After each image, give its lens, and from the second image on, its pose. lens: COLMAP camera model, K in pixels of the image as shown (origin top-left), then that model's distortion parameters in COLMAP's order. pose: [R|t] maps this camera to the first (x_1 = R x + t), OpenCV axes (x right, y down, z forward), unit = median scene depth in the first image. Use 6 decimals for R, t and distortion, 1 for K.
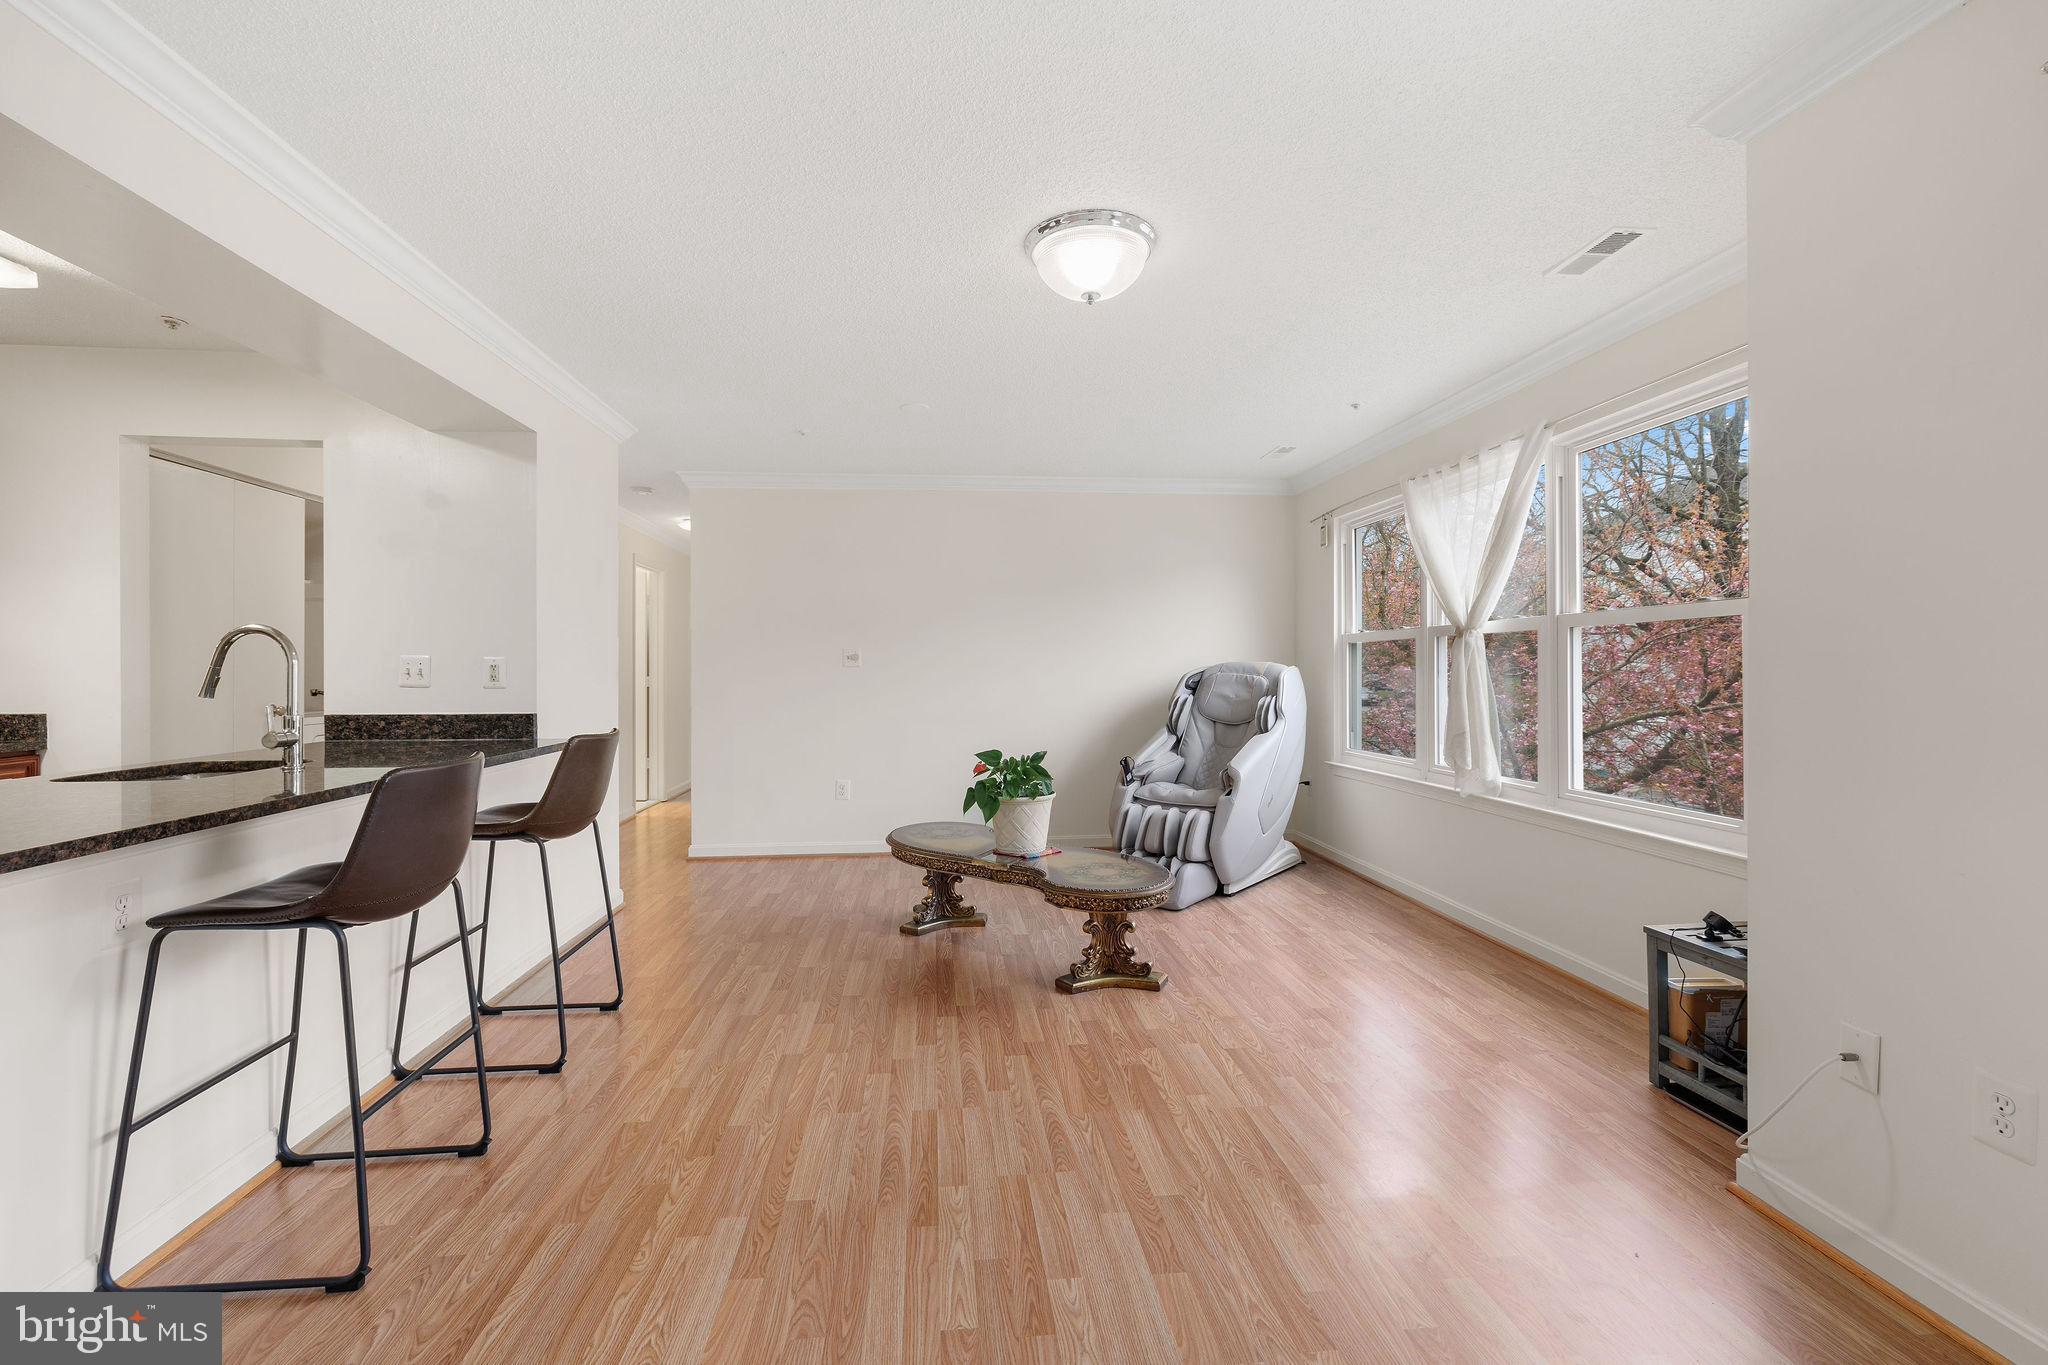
lens RADIAL K [[867.7, 0, 1011.2], [0, 867.7, 674.4], [0, 0, 1]] dist [-0.002470, 0.000567]
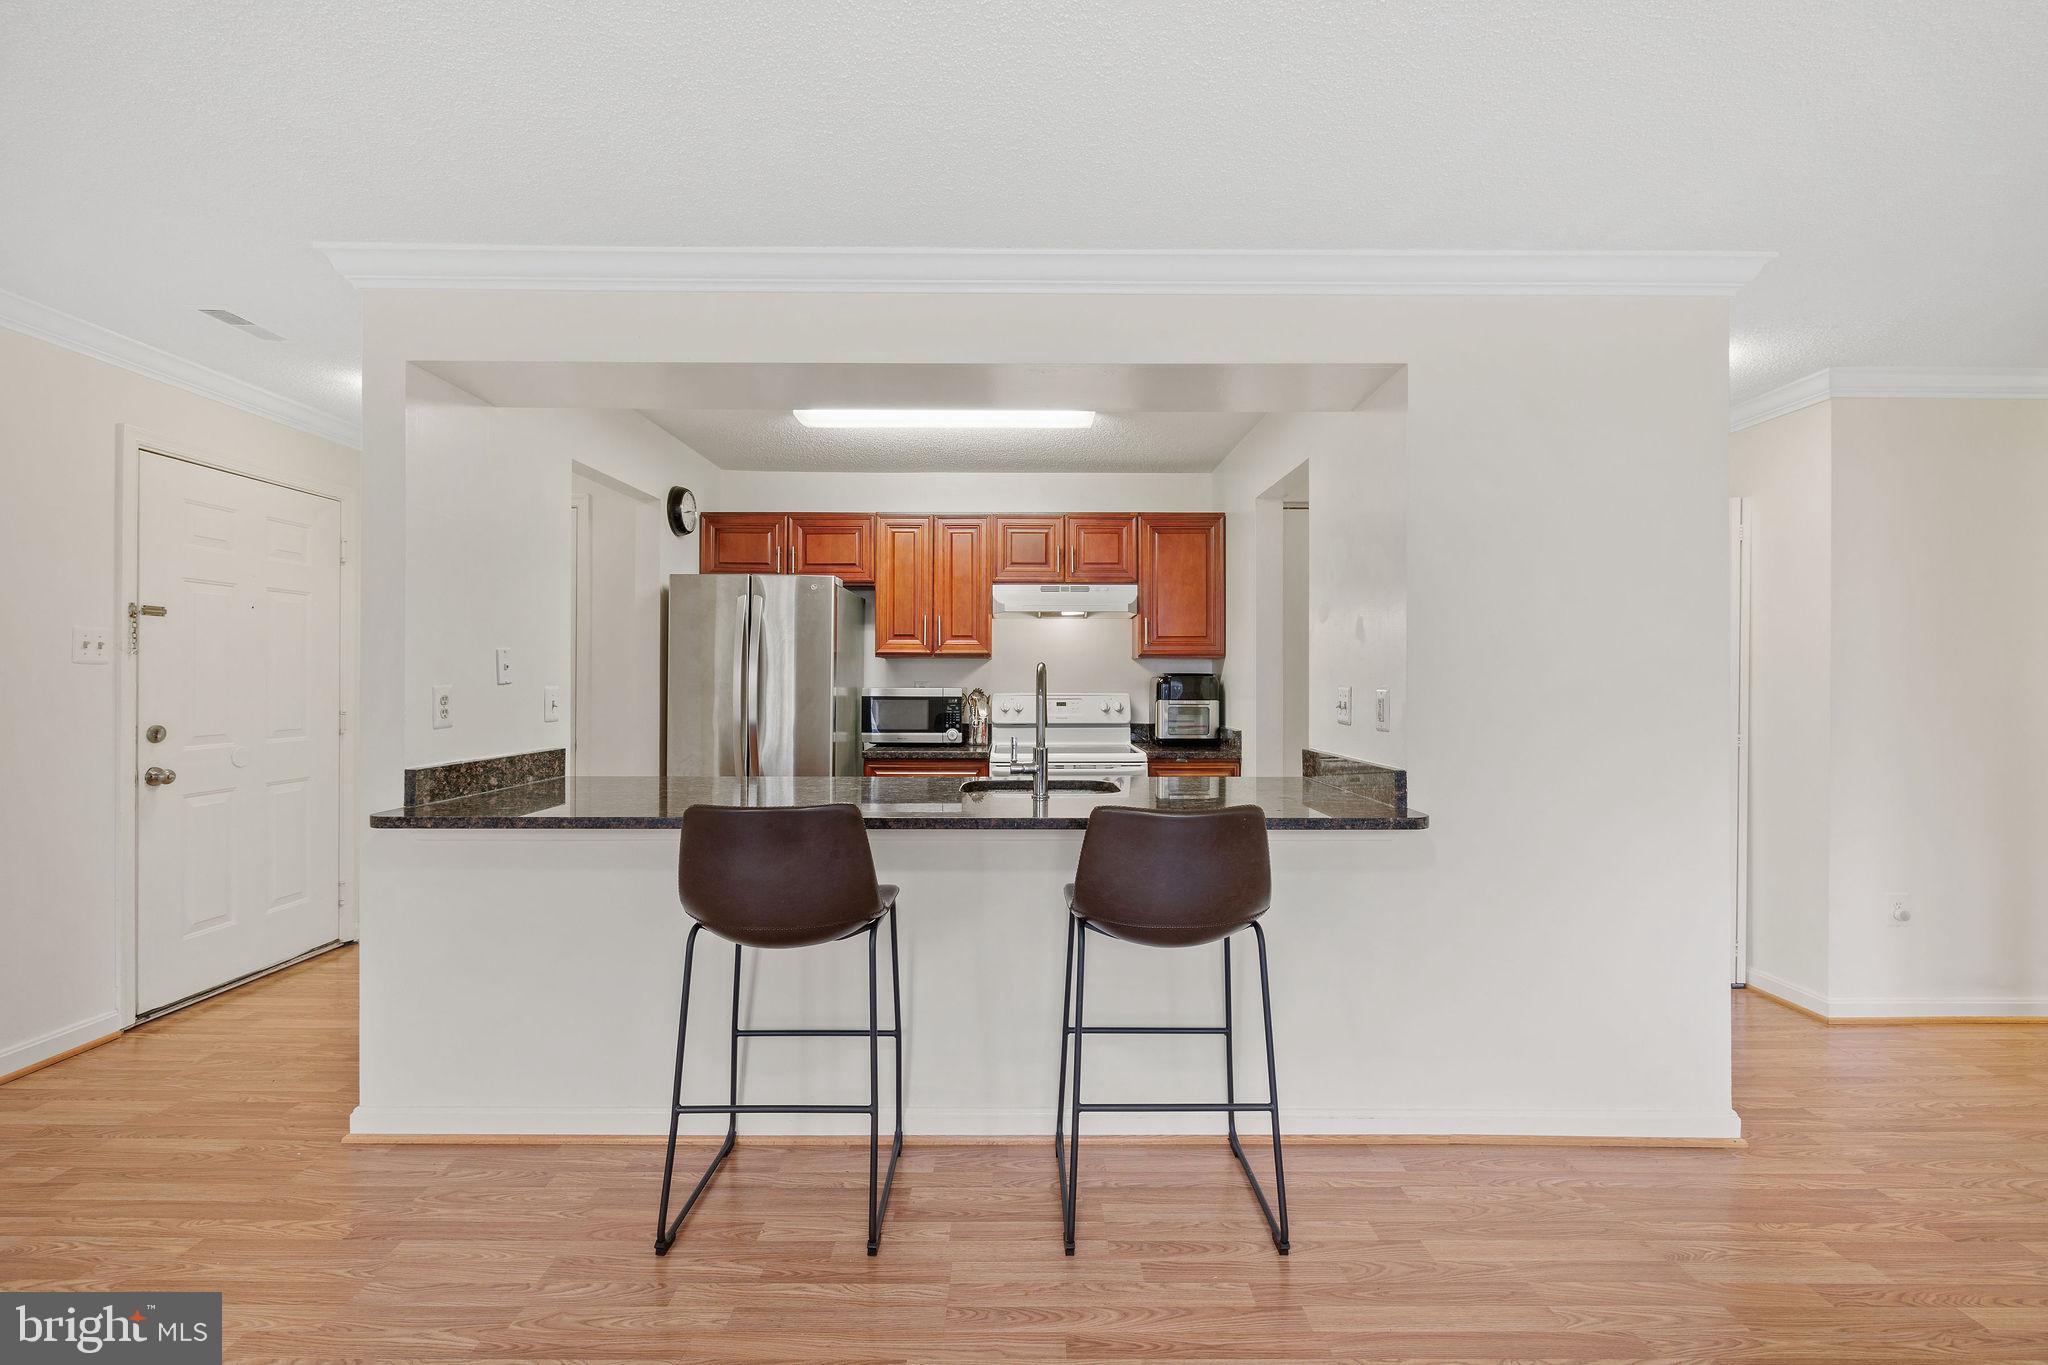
lens RADIAL K [[867.7, 0, 1024.0], [0, 867.7, 674.3], [0, 0, 1]] dist [-0.002470, 0.000567]
pose [[-0.086487, -0.007524, -0.996225, 0.172870], [-0.008127, 0.999944, -0.006847, -0.025496], [0.996220, 0.007504, -0.086543, 0.777929]]
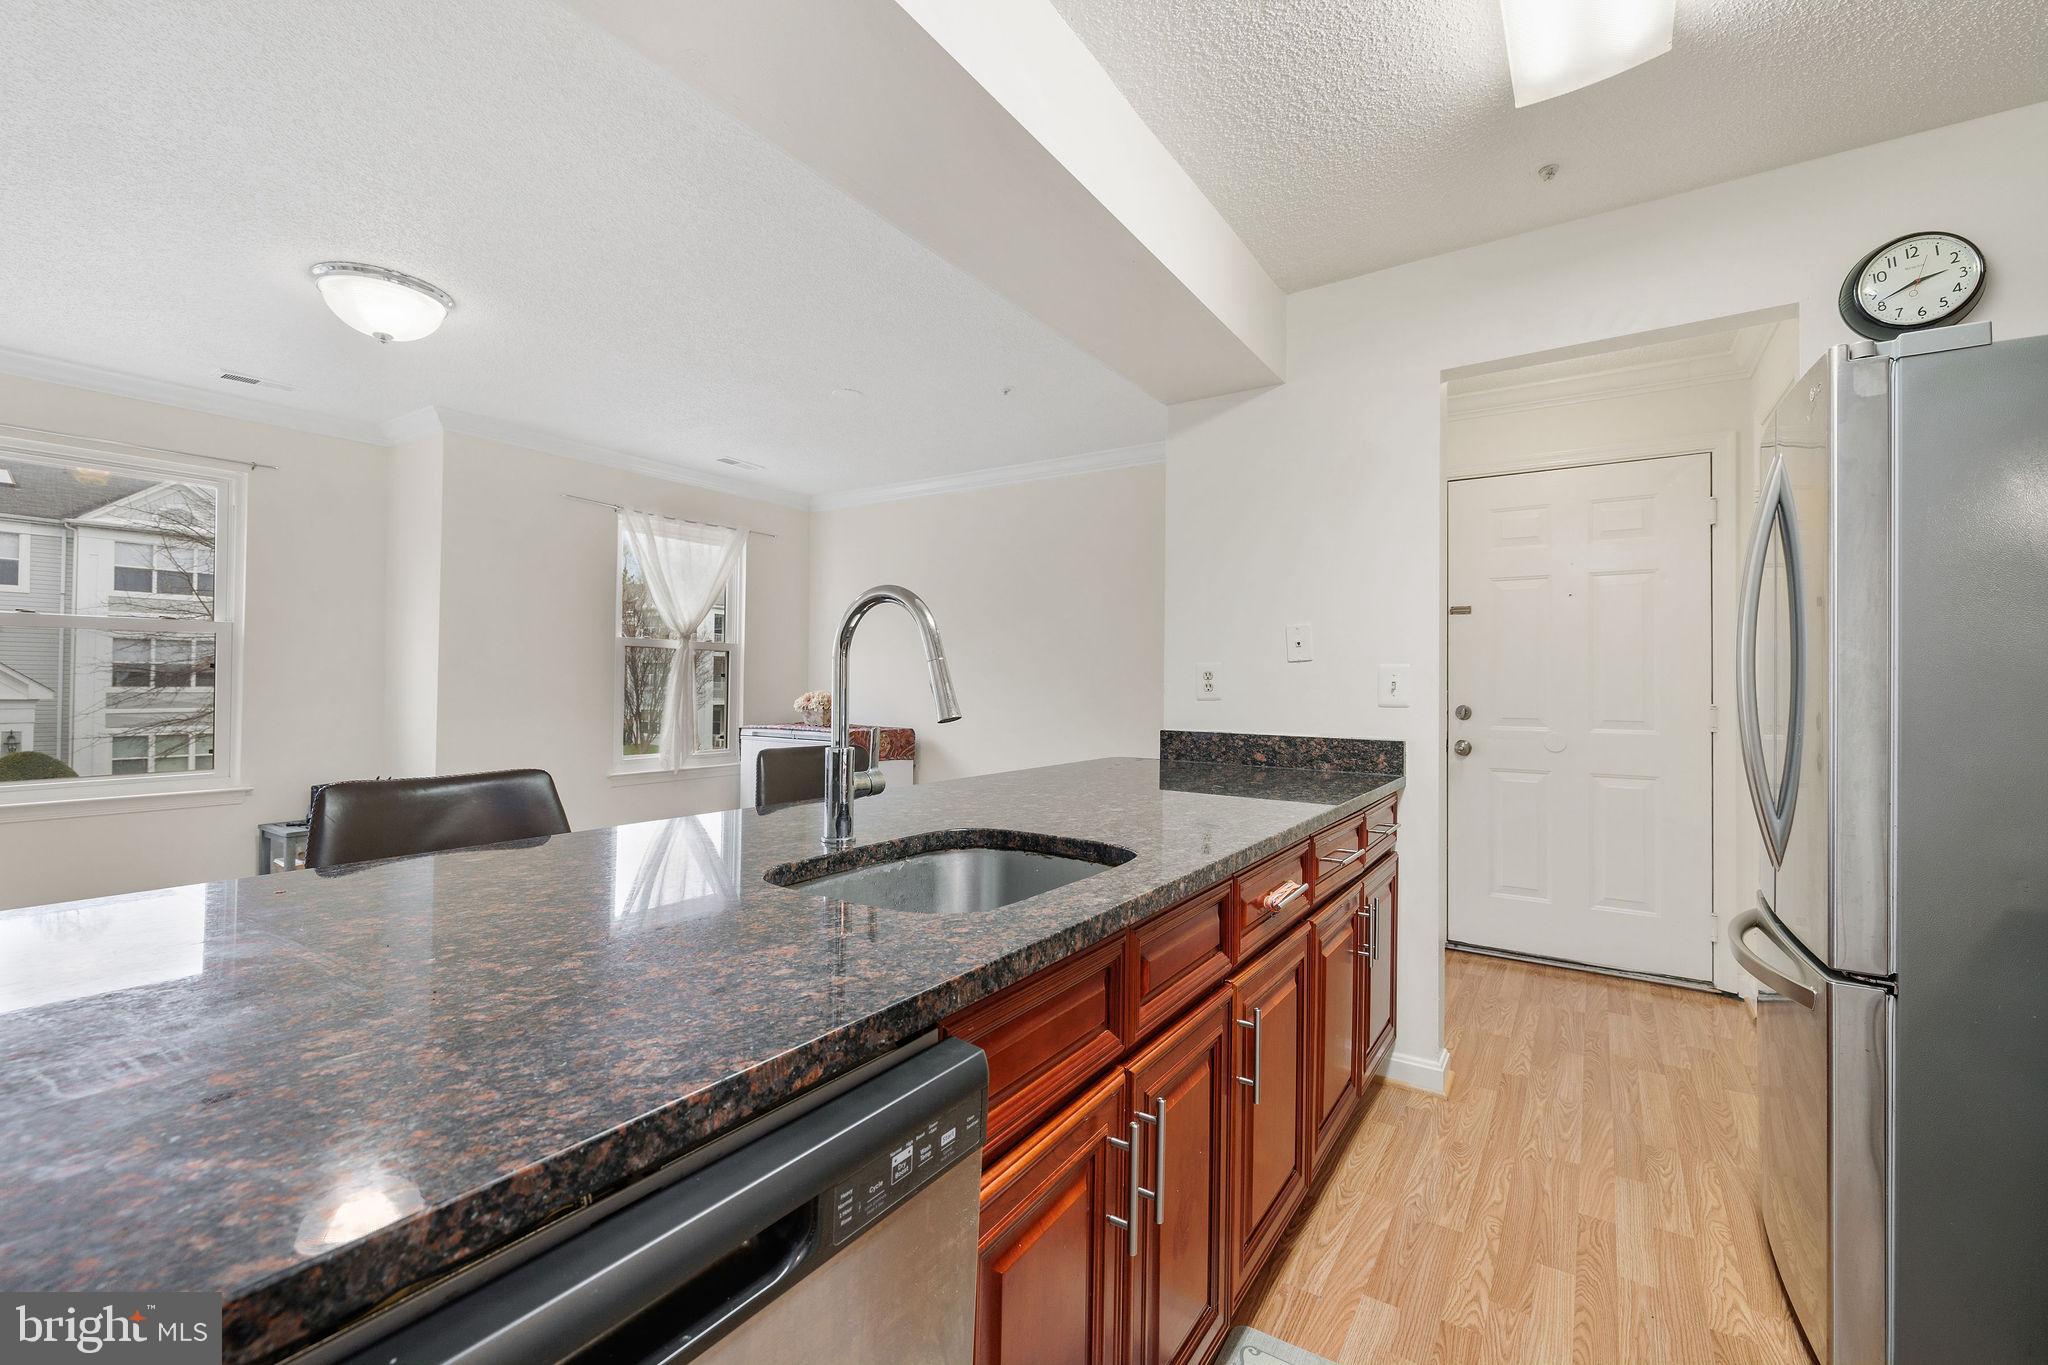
lens RADIAL K [[867.7, 0, 1015.0], [0, 867.7, 670.4], [0, 0, 1]] dist [-0.002470, 0.000567]
pose [[-0.777506, -0.000319, 0.628876, -0.930753], [-0.007444, 0.999934, -0.008697, -0.000178], [-0.628832, -0.011443, -0.777457, 0.995365]]
